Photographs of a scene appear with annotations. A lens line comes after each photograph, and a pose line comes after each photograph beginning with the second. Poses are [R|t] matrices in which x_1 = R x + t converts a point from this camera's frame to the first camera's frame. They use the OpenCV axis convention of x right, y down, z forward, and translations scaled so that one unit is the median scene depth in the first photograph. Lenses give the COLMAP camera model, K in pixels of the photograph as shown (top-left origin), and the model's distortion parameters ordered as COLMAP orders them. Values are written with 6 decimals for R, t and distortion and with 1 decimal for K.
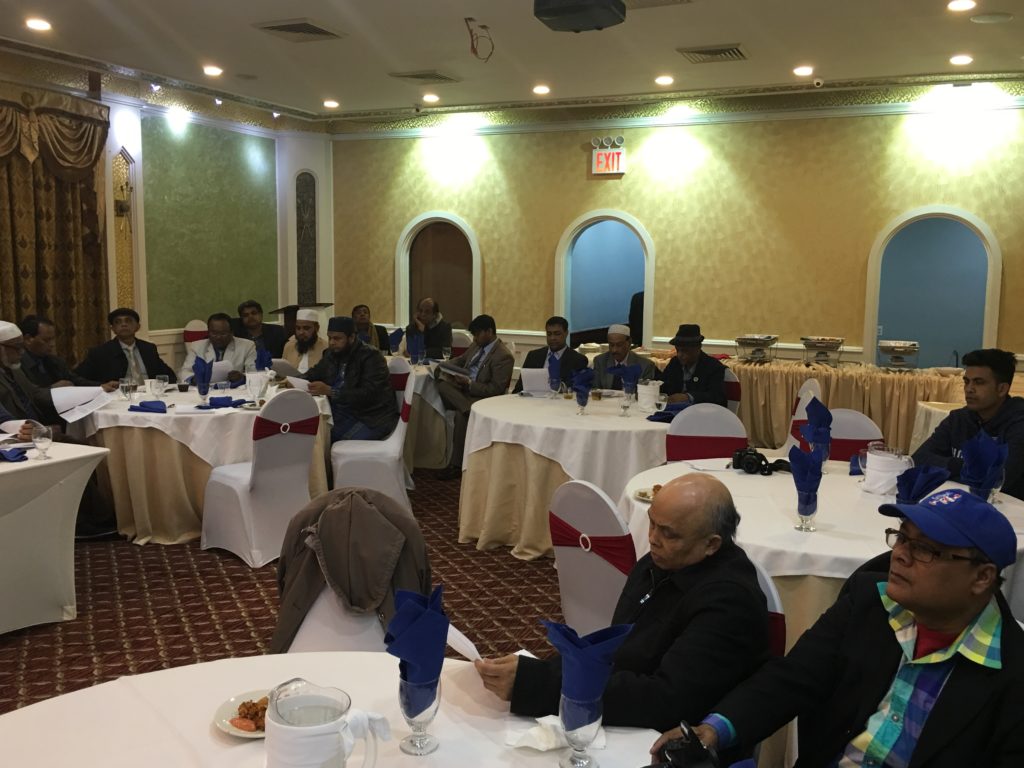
lens RADIAL K [[957.0, 0, 534.1], [0, 957.0, 368.1], [0, 0, 1]] dist [0.023390, 0.000000]
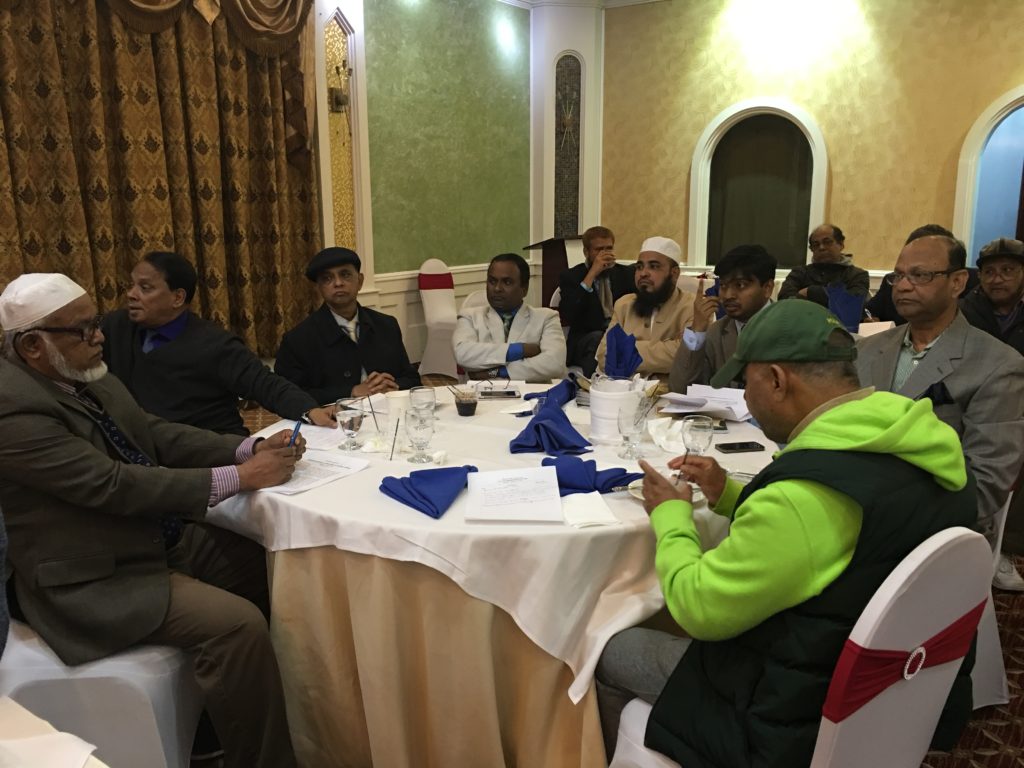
lens RADIAL K [[883.3, 0, 514.2], [0, 883.3, 379.8], [0, 0, 1]] dist [0.038032, -0.048502]
pose [[0.977346, 0.023339, -0.210355, -0.146083], [-0.003863, 0.995703, 0.092526, -0.020623], [0.211611, -0.089617, 0.973237, 0.341748]]
